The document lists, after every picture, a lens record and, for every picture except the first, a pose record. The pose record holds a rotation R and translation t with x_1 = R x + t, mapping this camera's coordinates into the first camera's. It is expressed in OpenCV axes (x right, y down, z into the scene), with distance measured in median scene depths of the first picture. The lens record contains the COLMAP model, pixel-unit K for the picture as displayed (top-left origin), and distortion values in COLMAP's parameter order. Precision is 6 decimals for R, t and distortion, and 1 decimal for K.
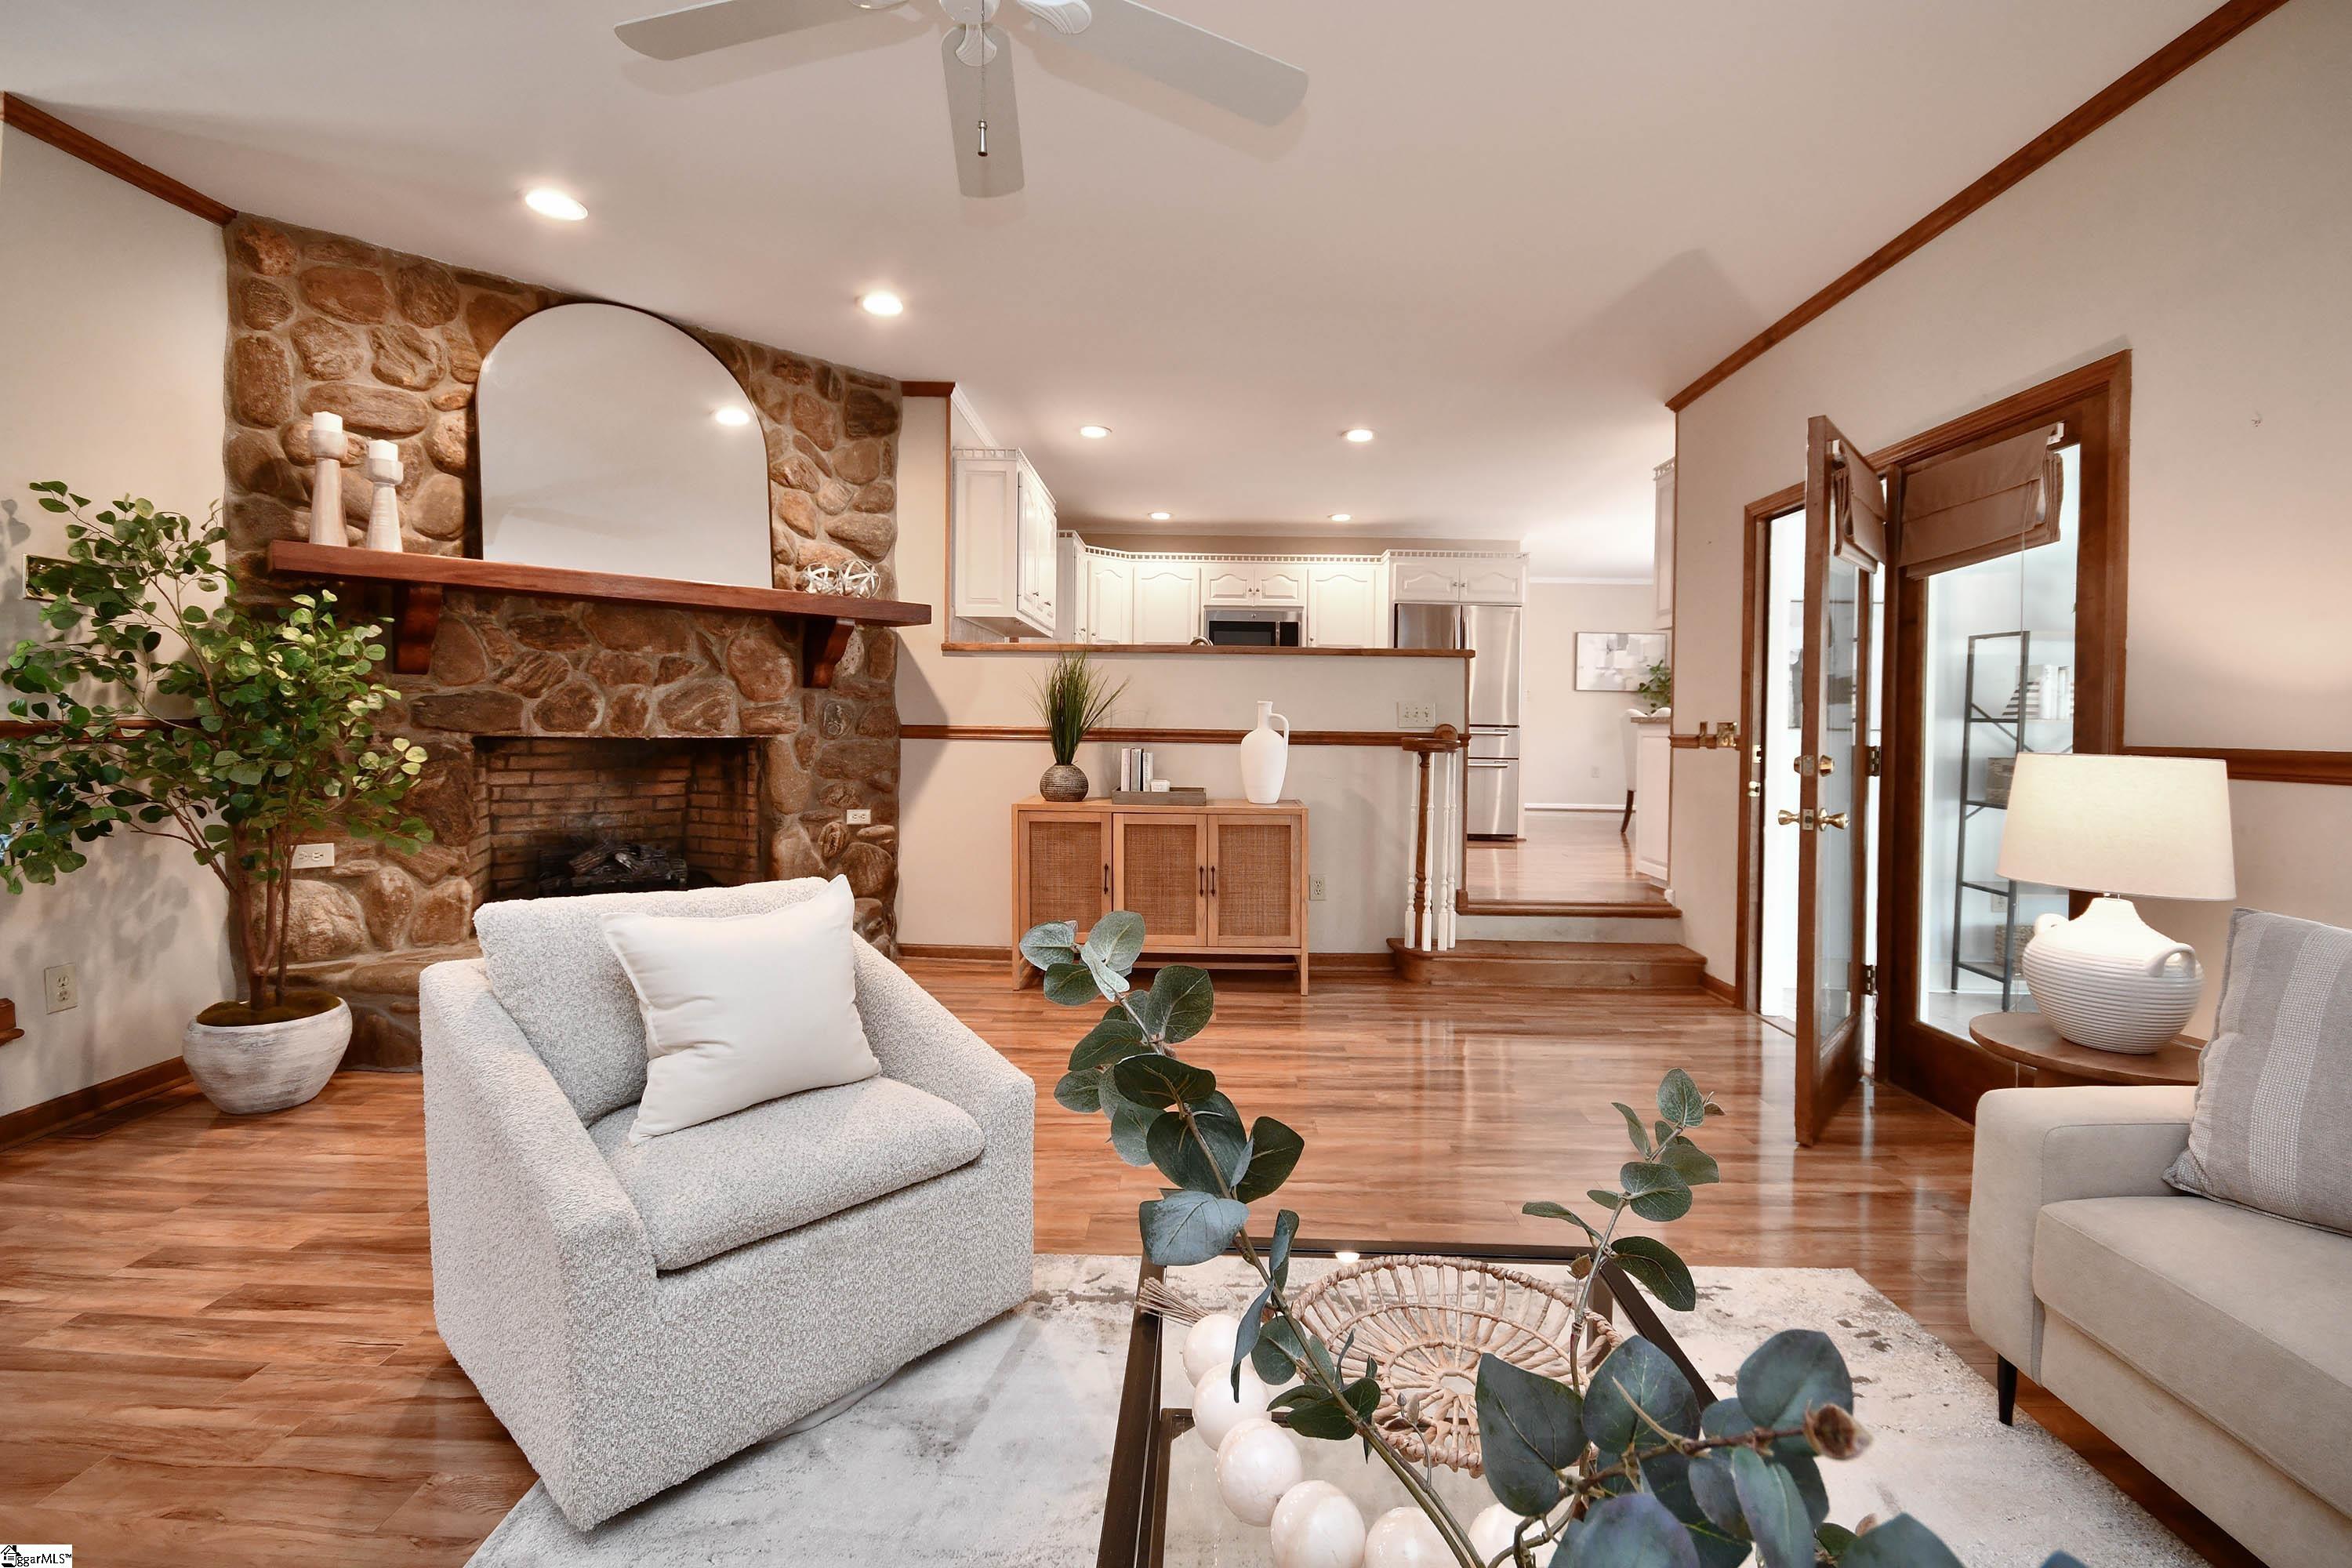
lens RADIAL K [[1044.8, 0, 1245.8], [0, 1044.8, 750.9], [0, 0, 1]] dist [0.019696, -0.014575]
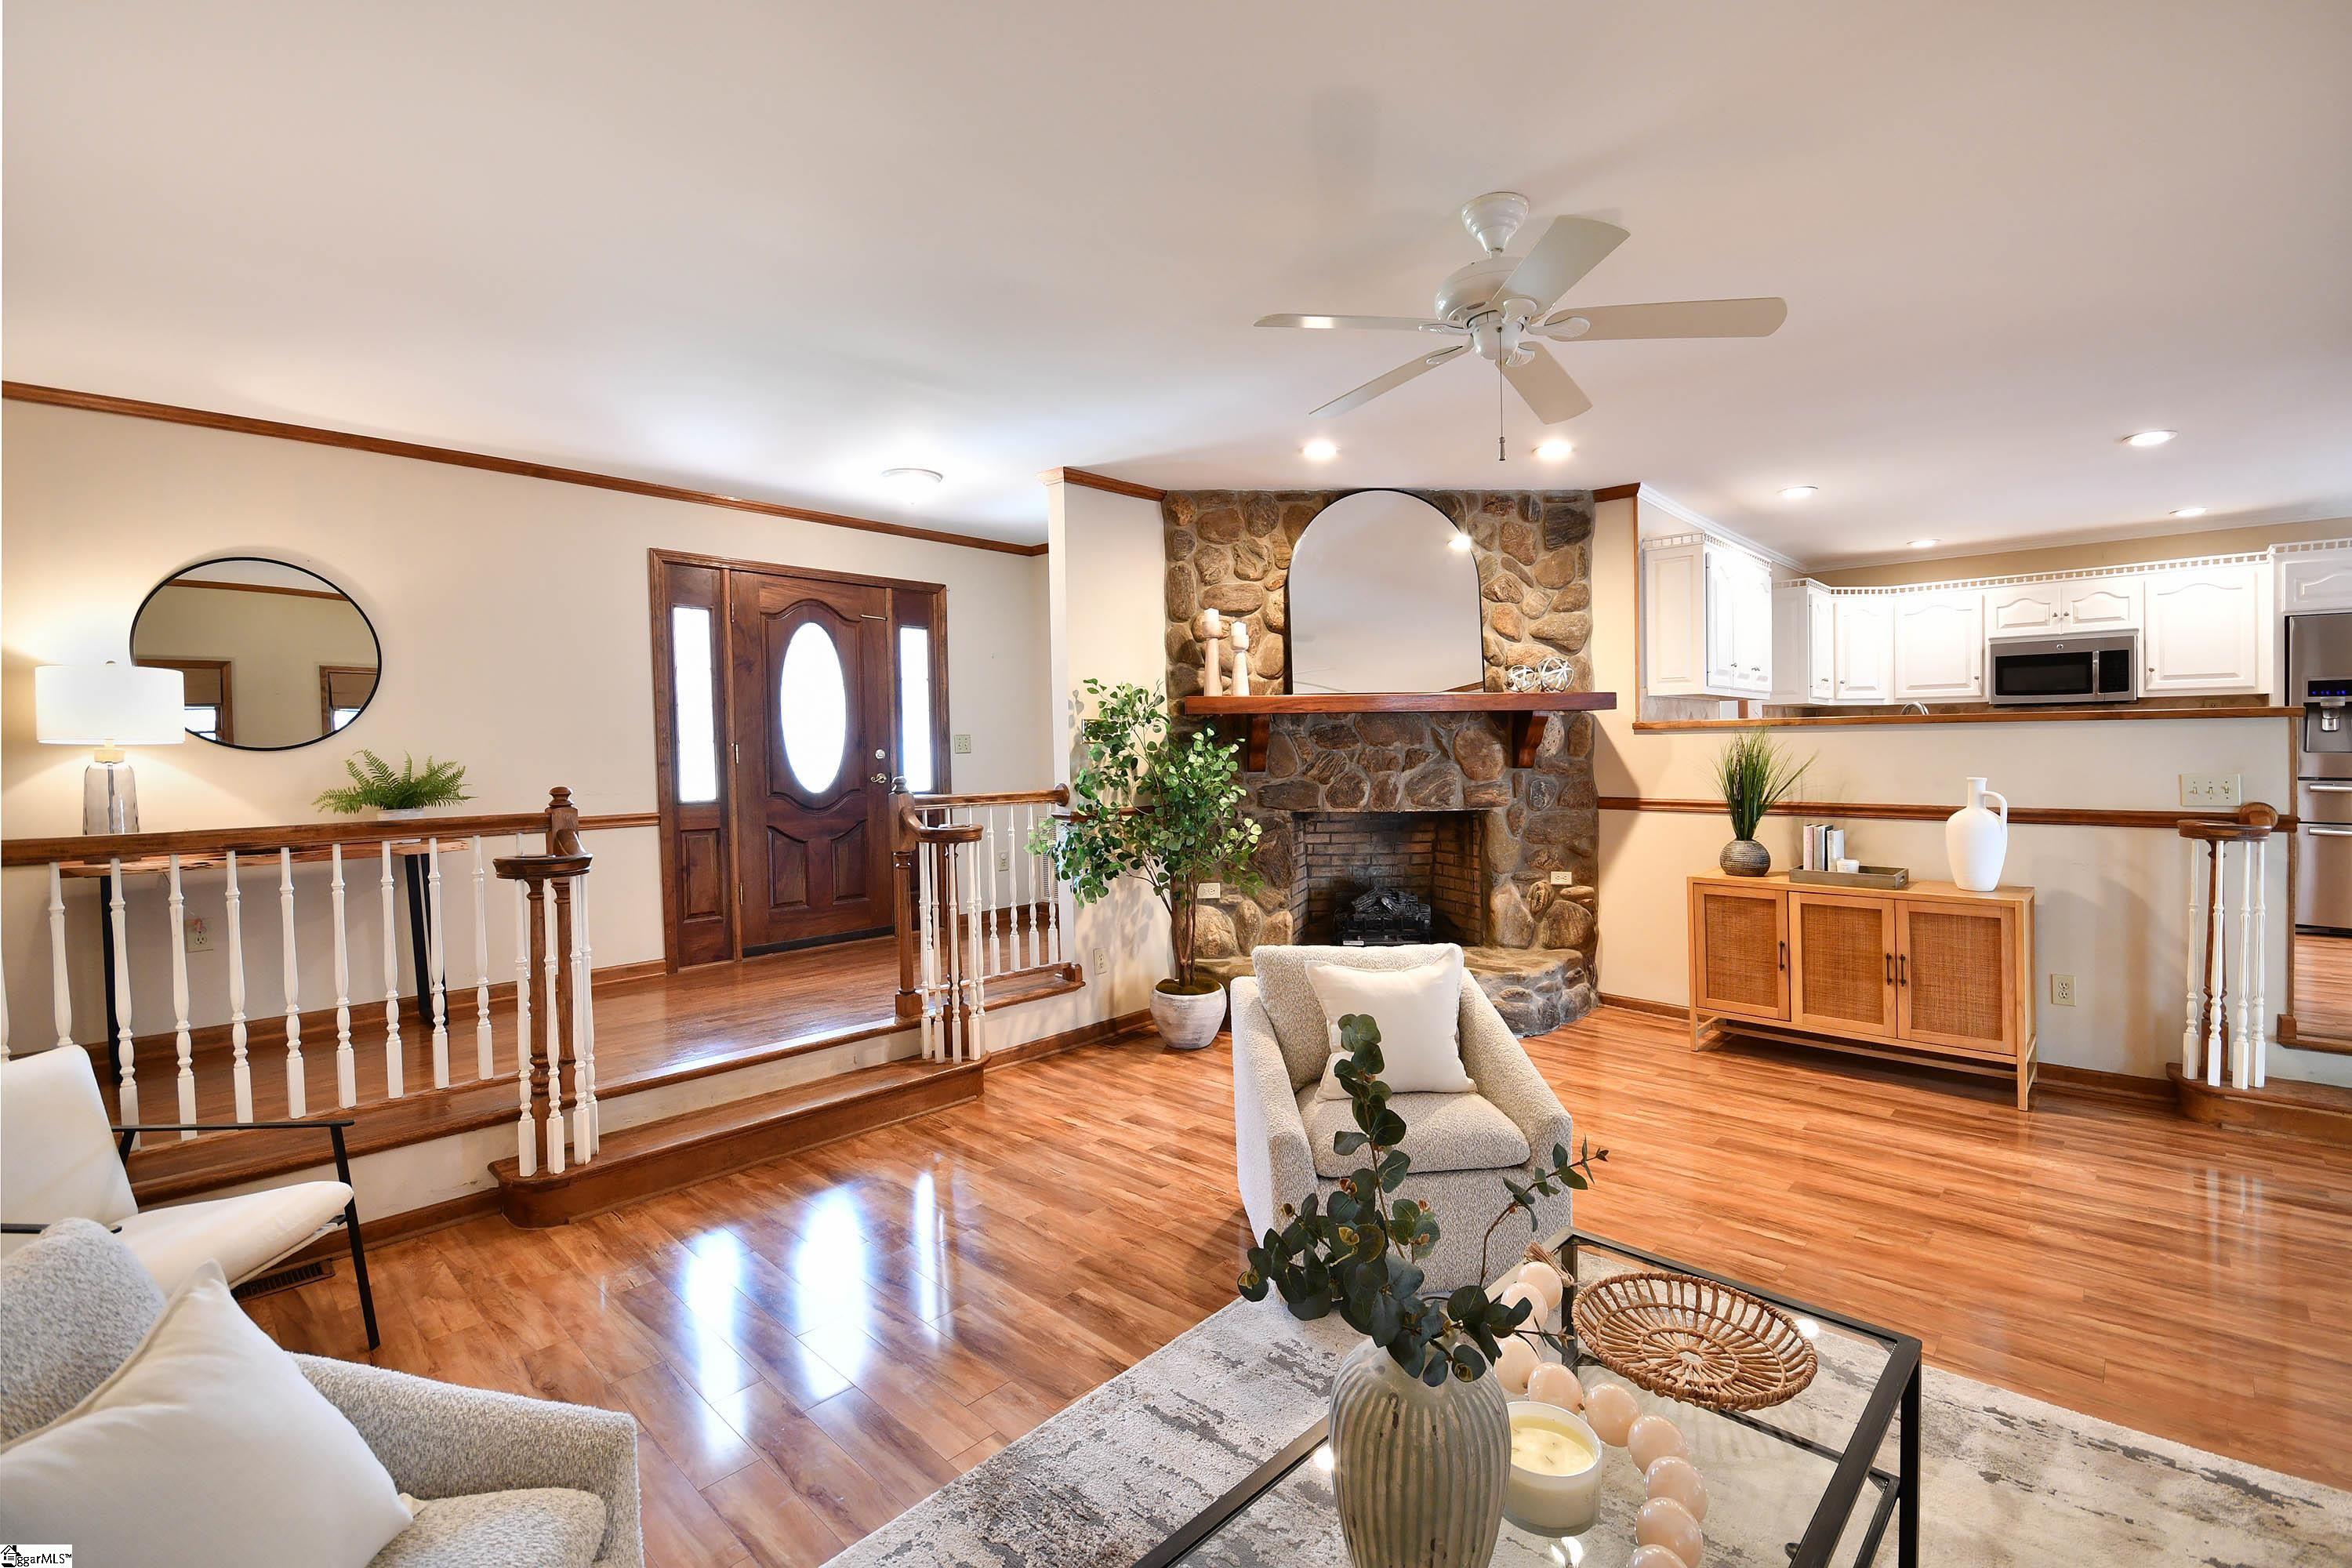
lens RADIAL K [[1043.7, 0, 1184.1], [0, 1043.7, 793.9], [0, 0, 1]] dist [0.018244, -0.014381]
pose [[0.711773, -0.008949, -0.702353, 0.173745], [0.015978, 0.999866, 0.003453, -0.048623], [0.702228, -0.013680, 0.711821, -0.128547]]
